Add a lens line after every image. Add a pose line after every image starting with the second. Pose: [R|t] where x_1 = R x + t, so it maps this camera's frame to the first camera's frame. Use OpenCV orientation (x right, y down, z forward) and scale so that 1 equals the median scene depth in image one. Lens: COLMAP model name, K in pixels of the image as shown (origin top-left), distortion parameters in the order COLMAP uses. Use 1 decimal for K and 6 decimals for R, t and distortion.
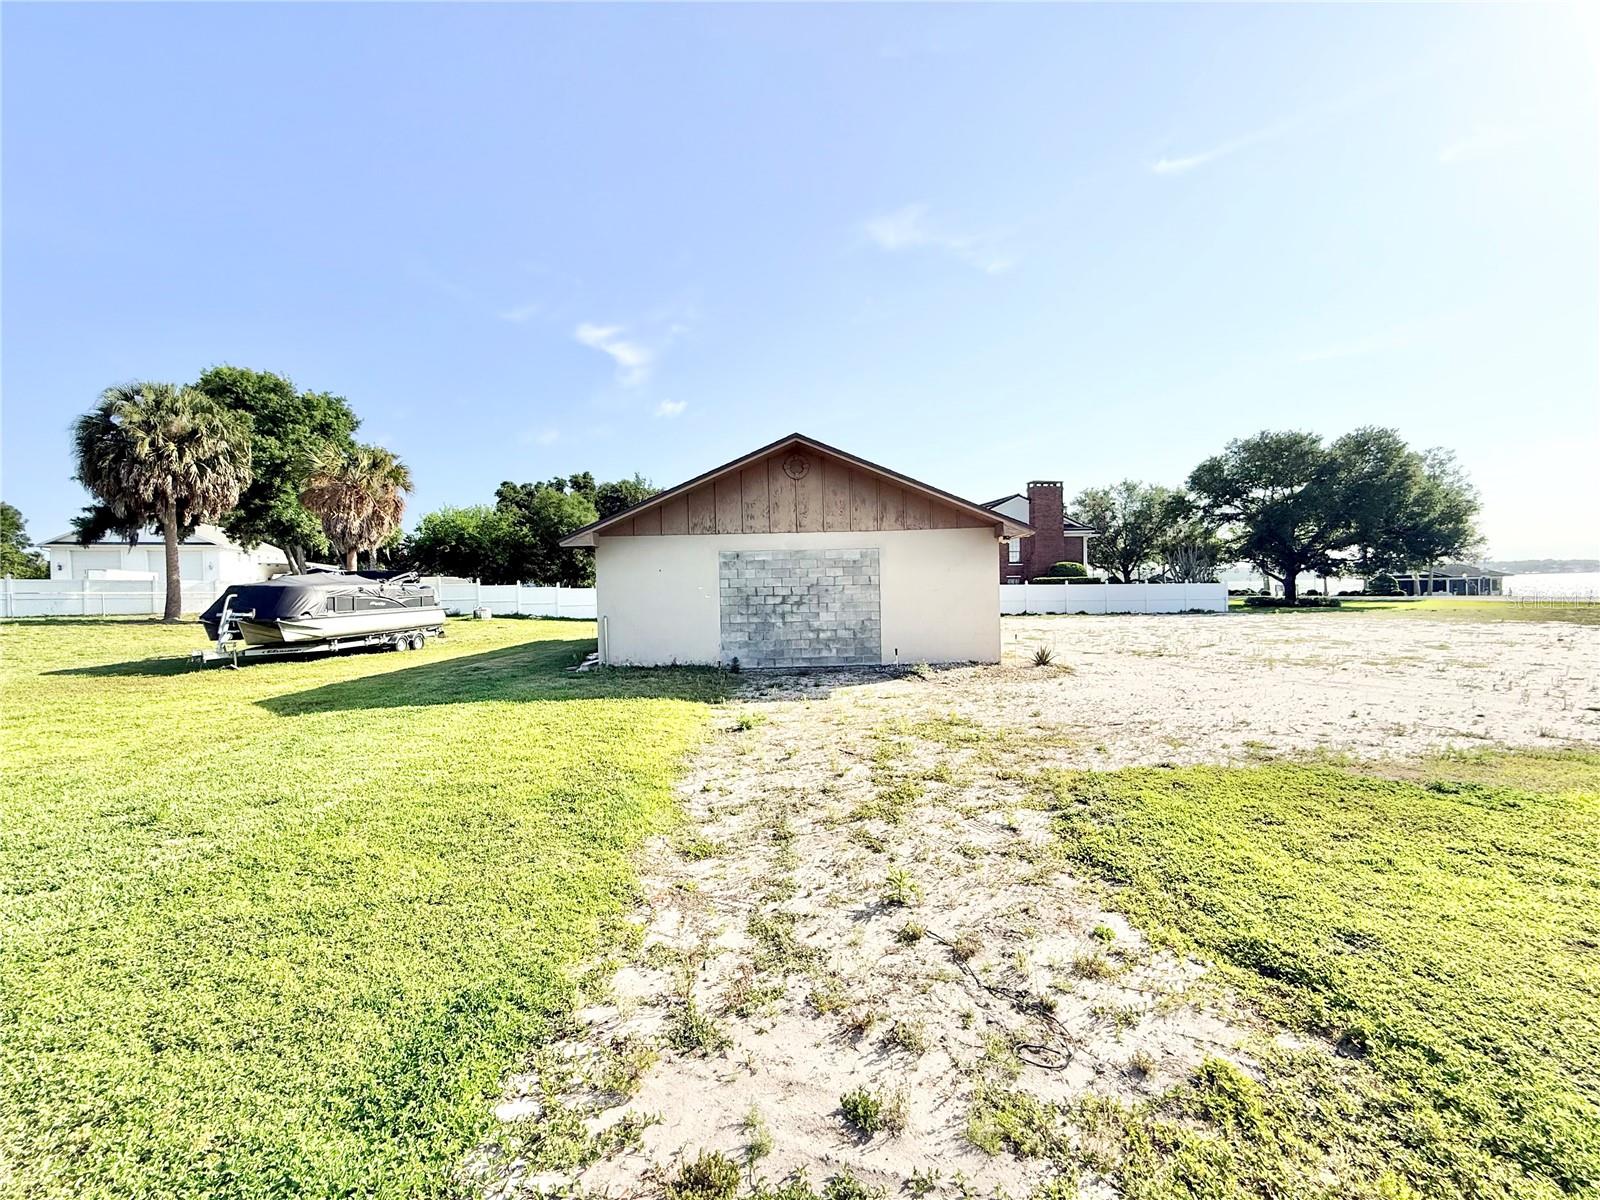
lens RADIAL K [[638.0, 0, 795.7], [0, 638.0, 603.7], [0, 0, 1]] dist [0.000324, 0.000331]
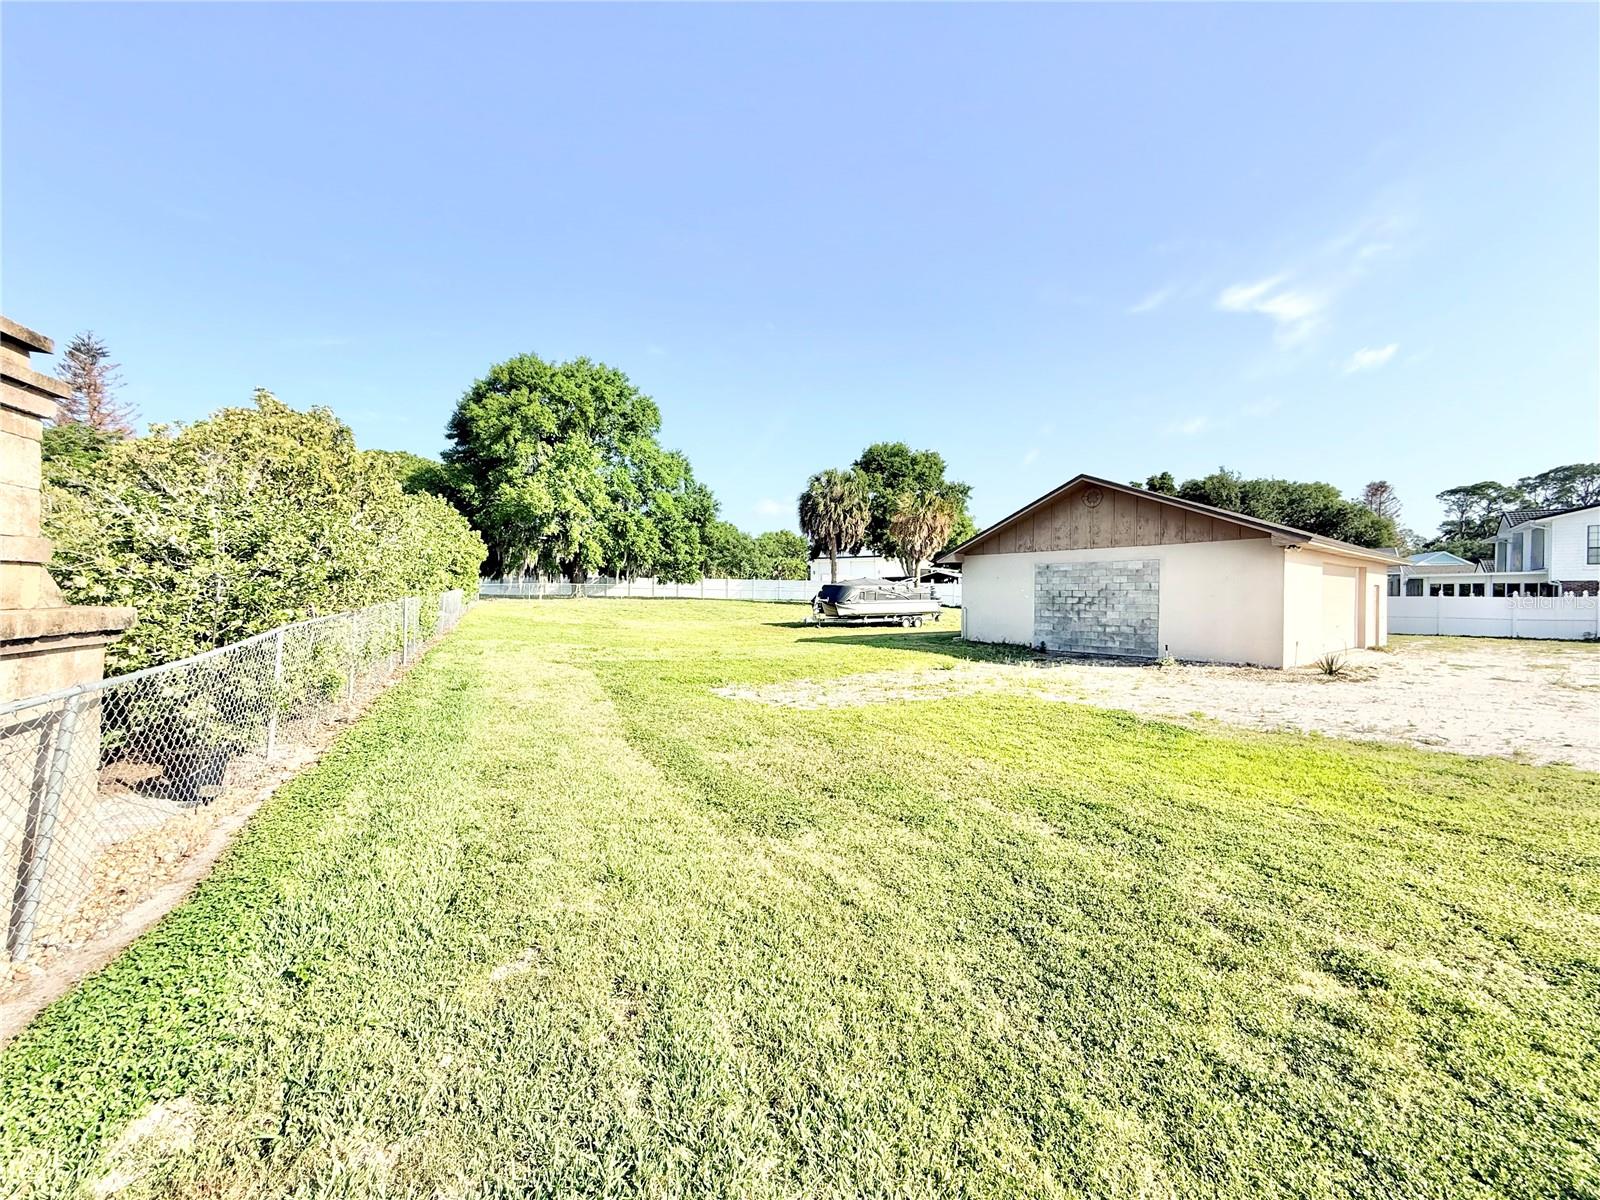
lens RADIAL K [[638.0, 0, 795.7], [0, 638.0, 603.7], [0, 0, 1]] dist [0.000324, 0.000331]
pose [[0.606020, 0.034380, -0.794706, 0.564471], [-0.036324, 0.999219, 0.015528, 0.001144], [0.794619, 0.019456, 0.606796, -0.213898]]
